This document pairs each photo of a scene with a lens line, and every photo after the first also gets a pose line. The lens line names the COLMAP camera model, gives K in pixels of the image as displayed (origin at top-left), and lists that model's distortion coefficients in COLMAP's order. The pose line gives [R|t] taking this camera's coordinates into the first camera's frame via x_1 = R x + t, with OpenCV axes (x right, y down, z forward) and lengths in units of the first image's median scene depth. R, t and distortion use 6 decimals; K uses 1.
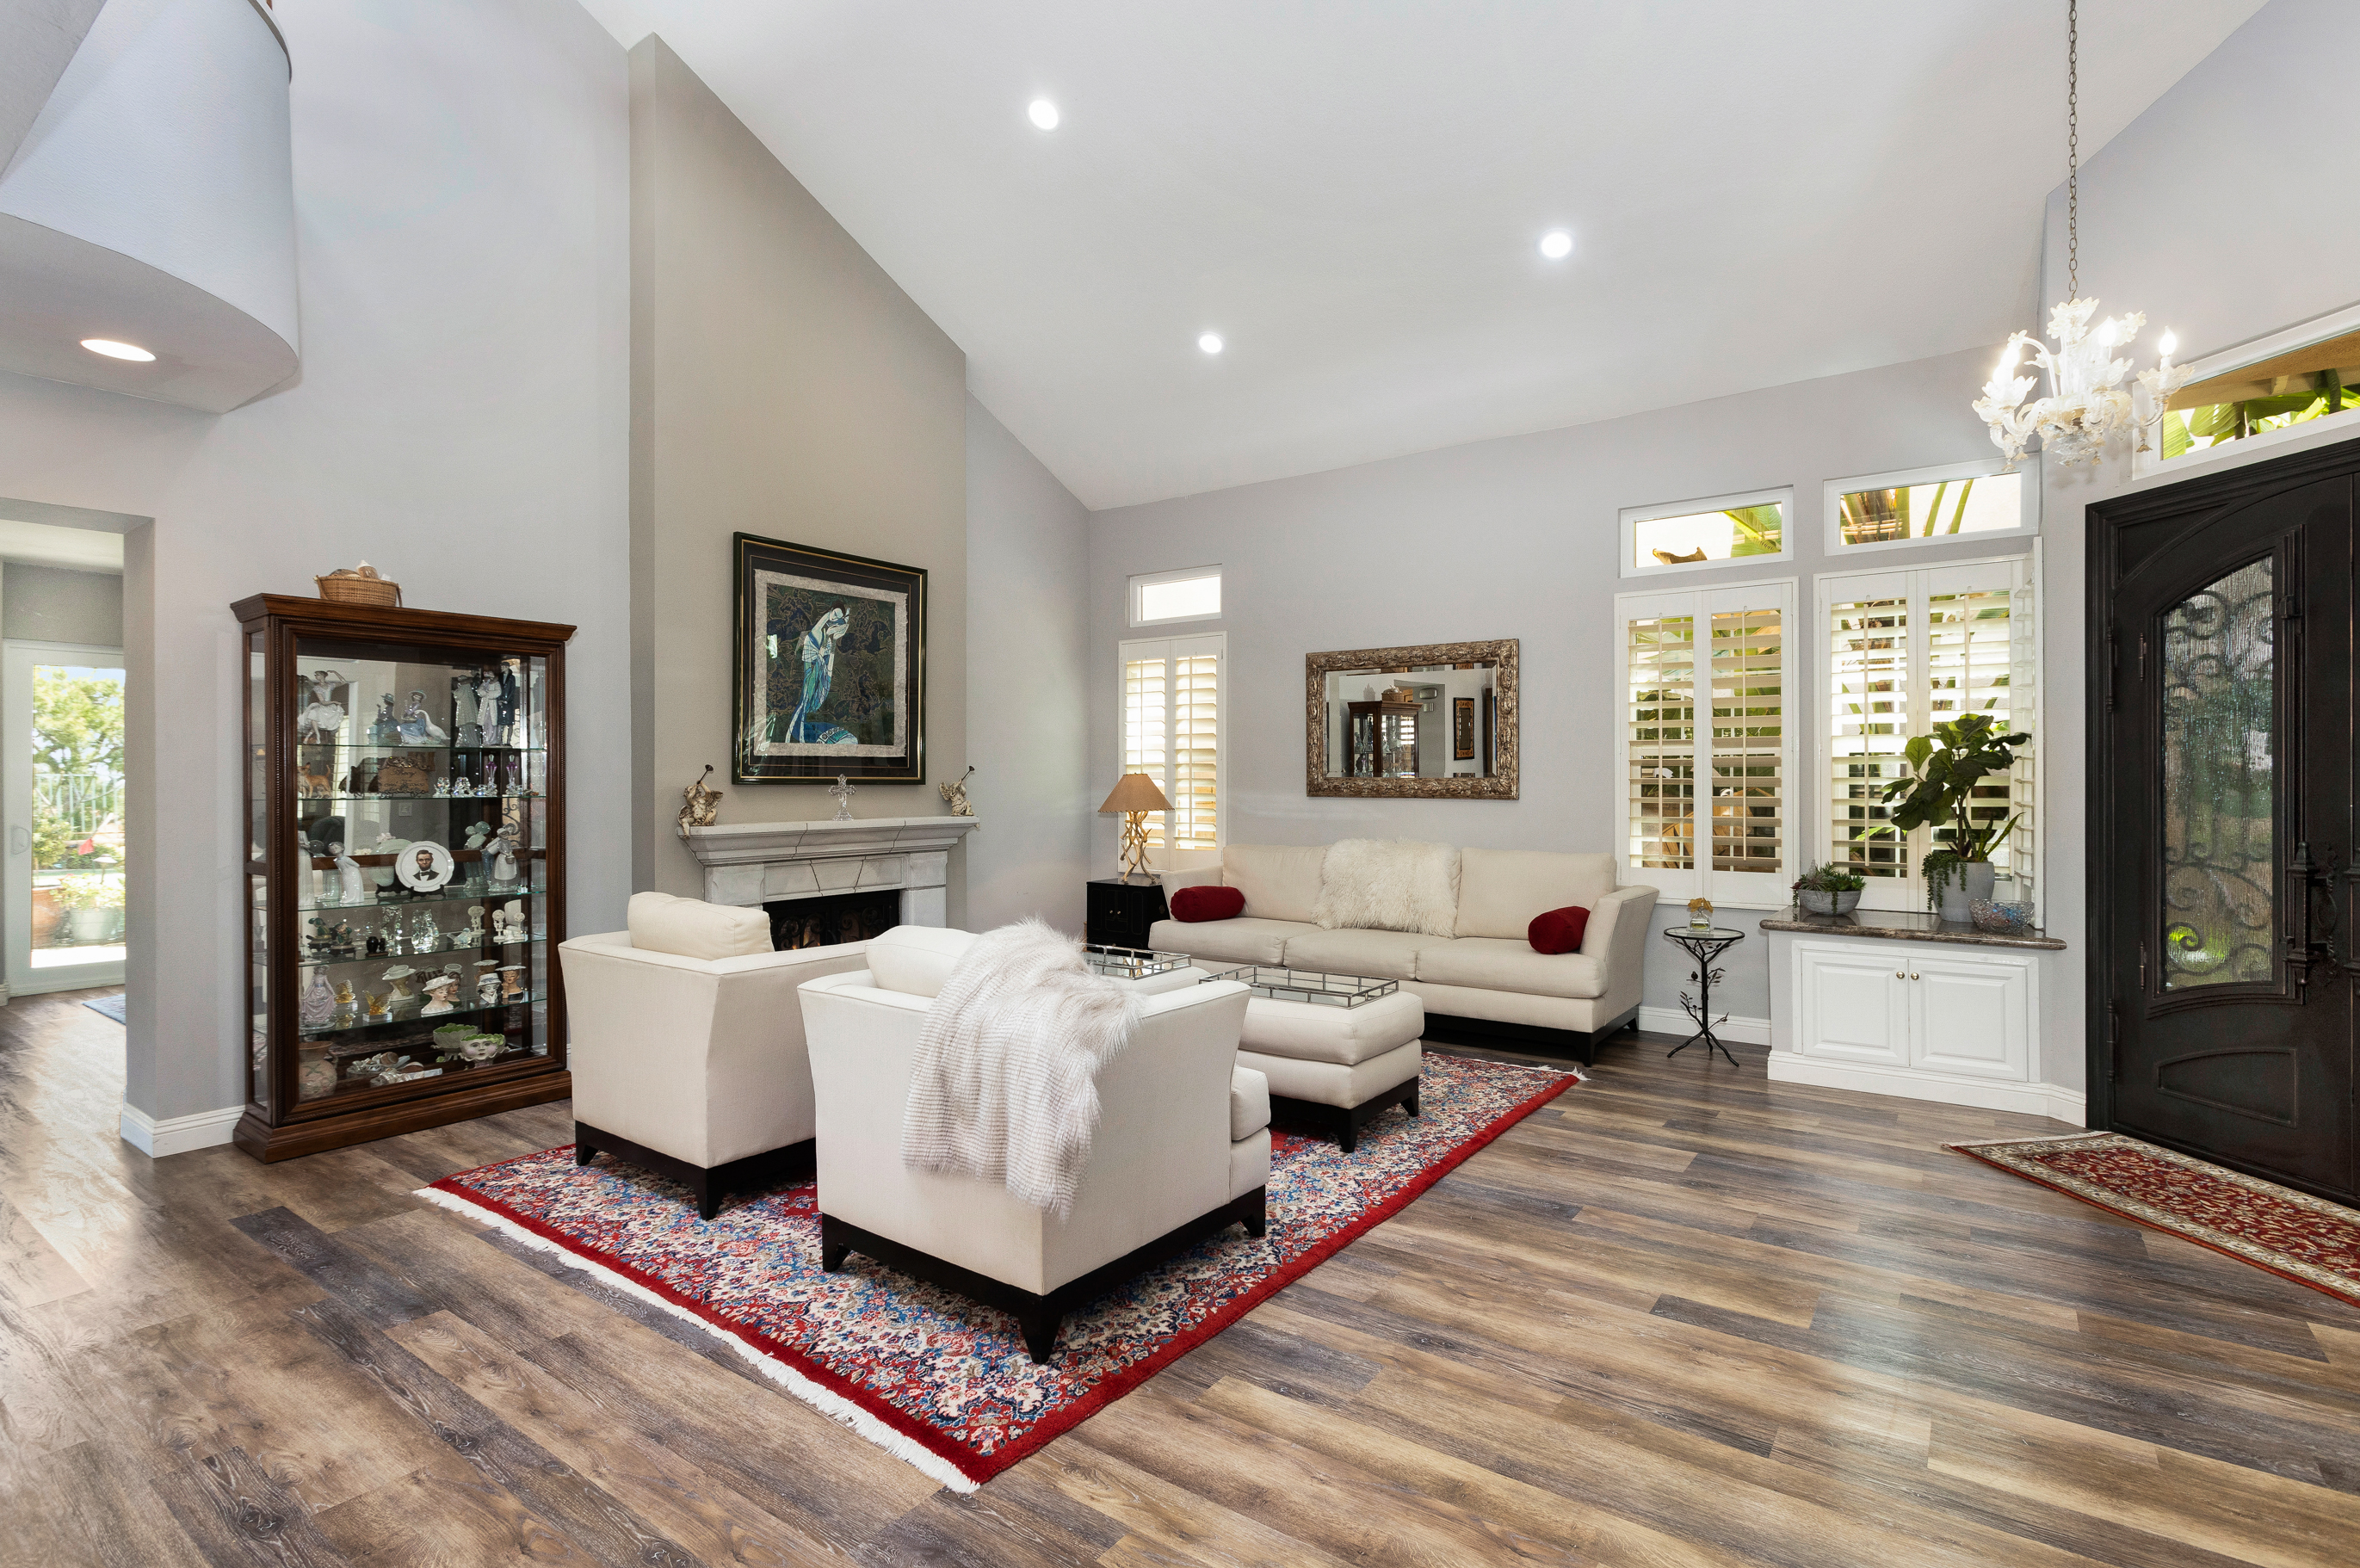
lens RADIAL K [[1120.8, 0, 1168.7], [0, 1120.8, 783.4], [0, 0, 1]] dist [-0.003424, 0.000041]
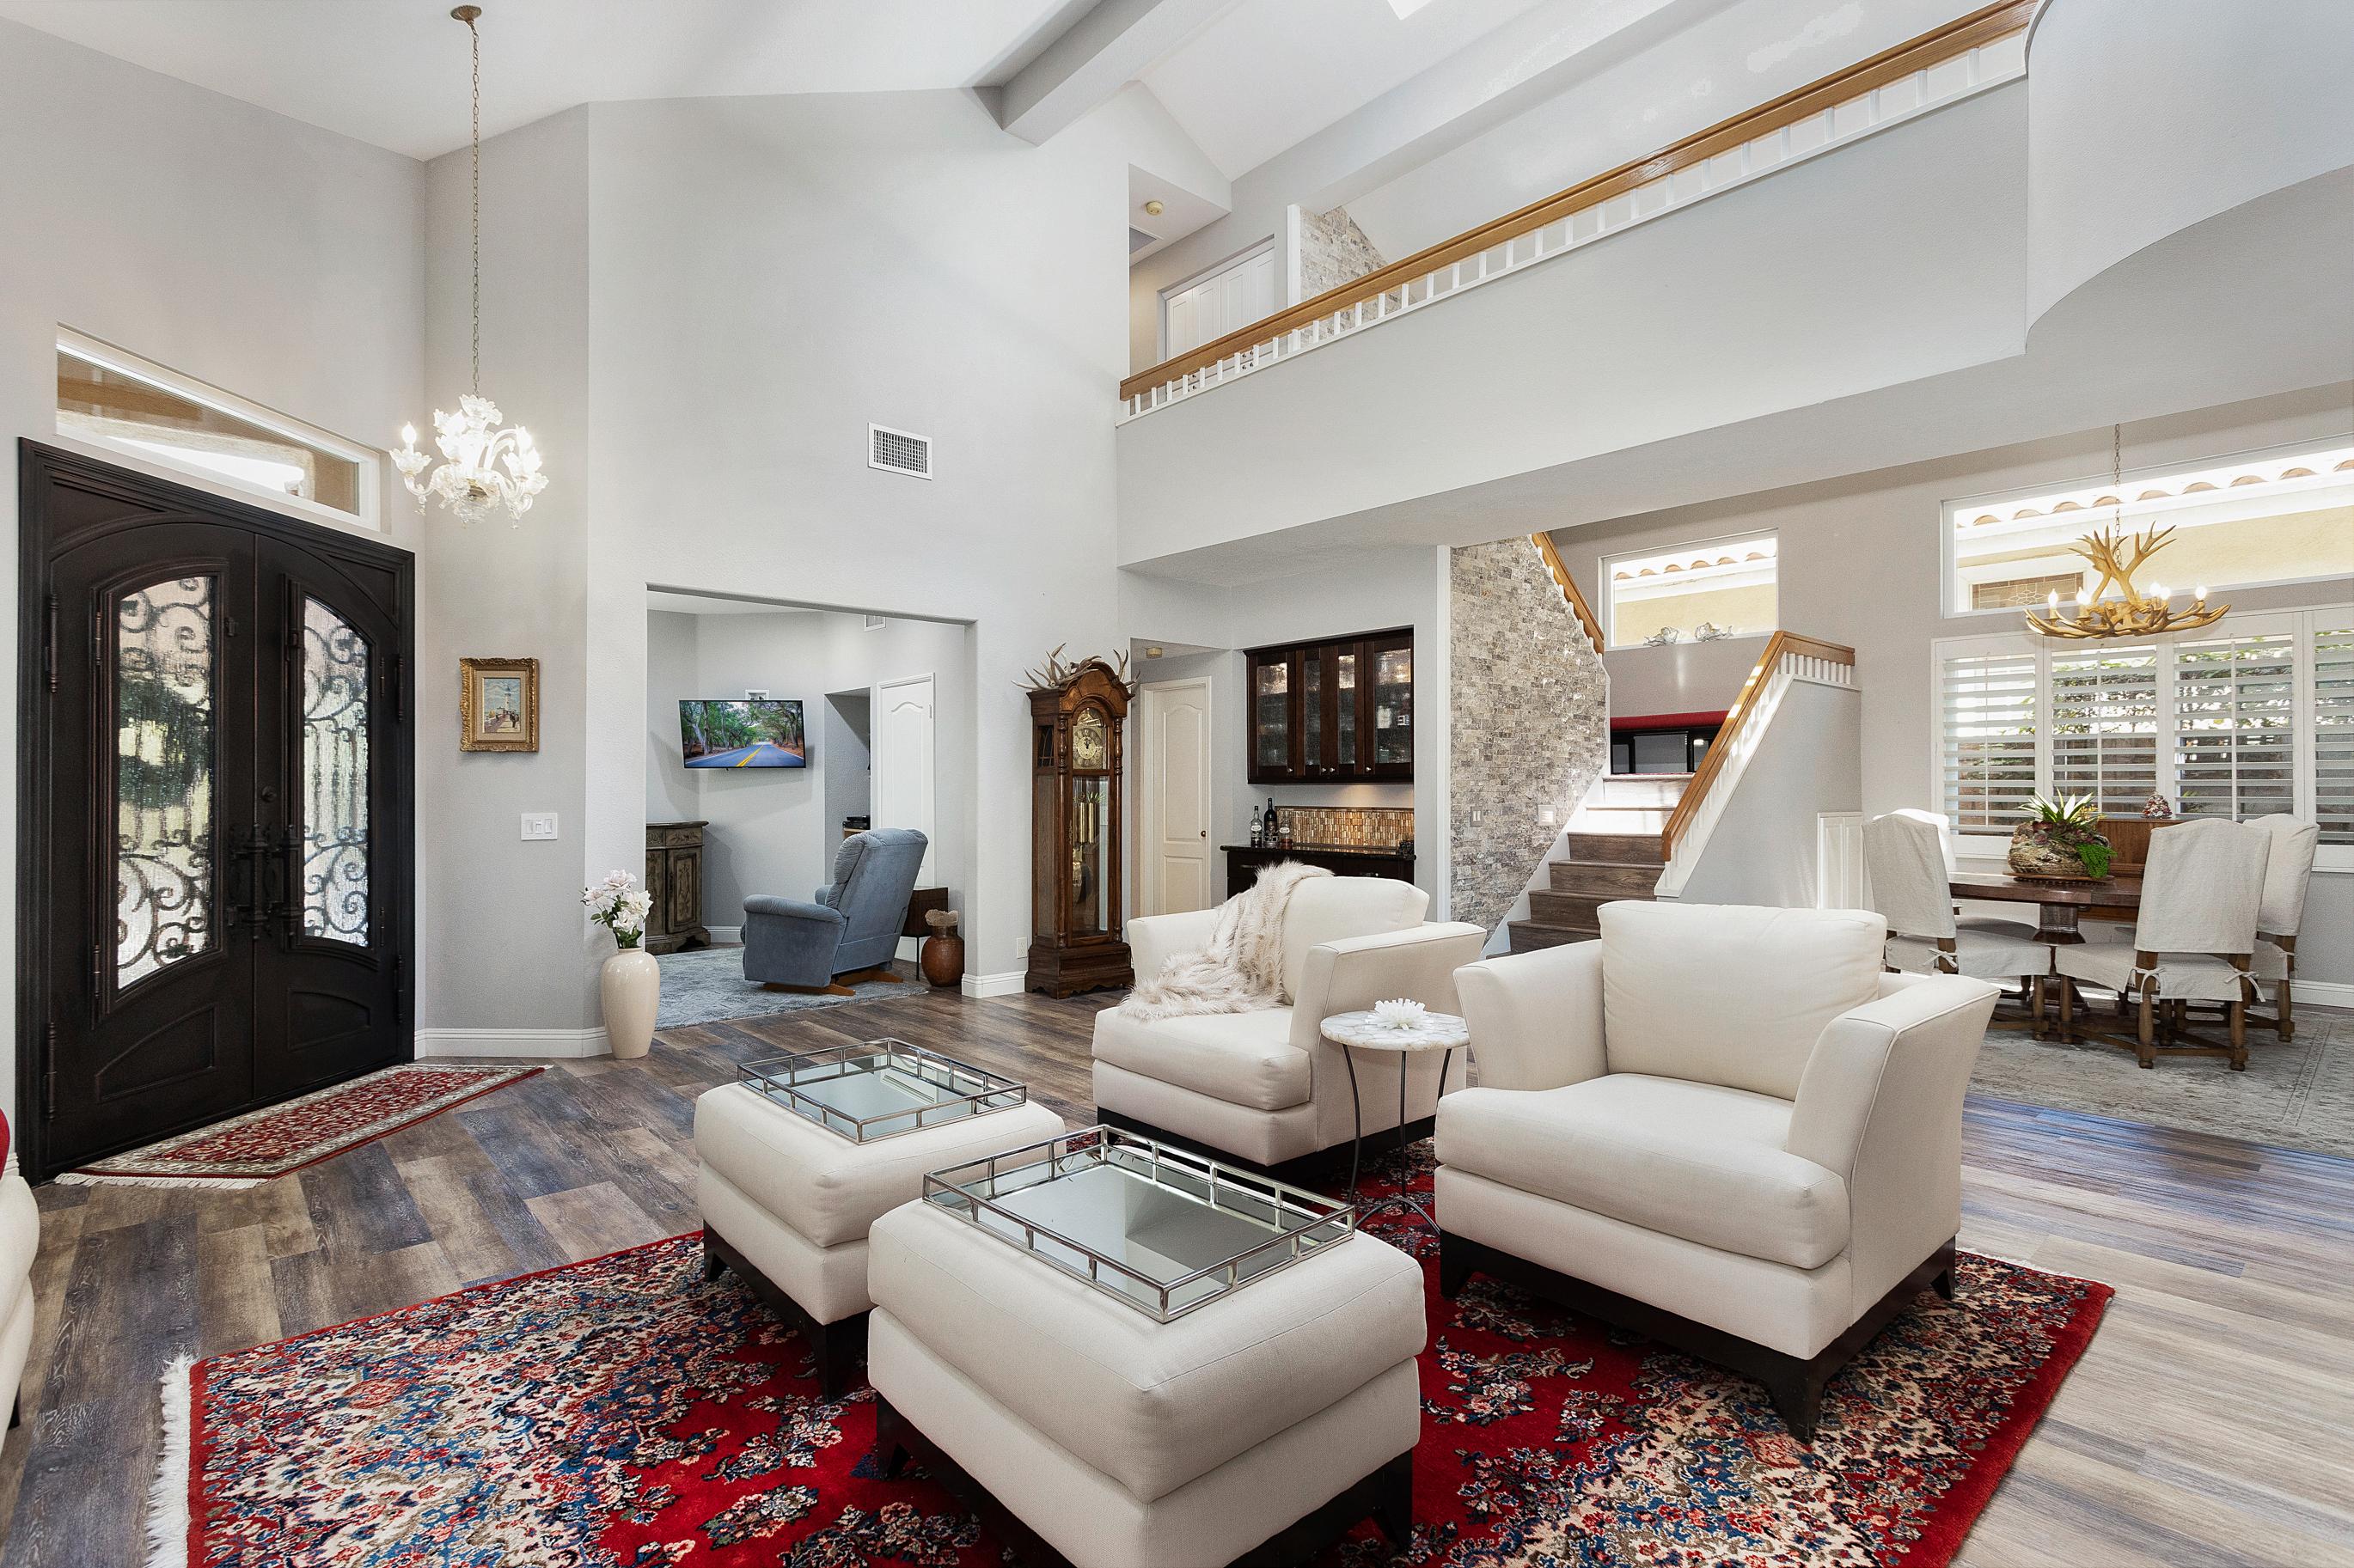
lens RADIAL K [[1117.8, 0, 1165.7], [0, 1117.8, 783.4], [0, 0, 1]] dist [-0.003424, 0.000041]
pose [[-0.976847, 0.008435, 0.213774, -0.127404], [0.007600, 0.999960, -0.004725, 0.012425], [-0.213805, -0.002991, -0.976872, 1.141081]]
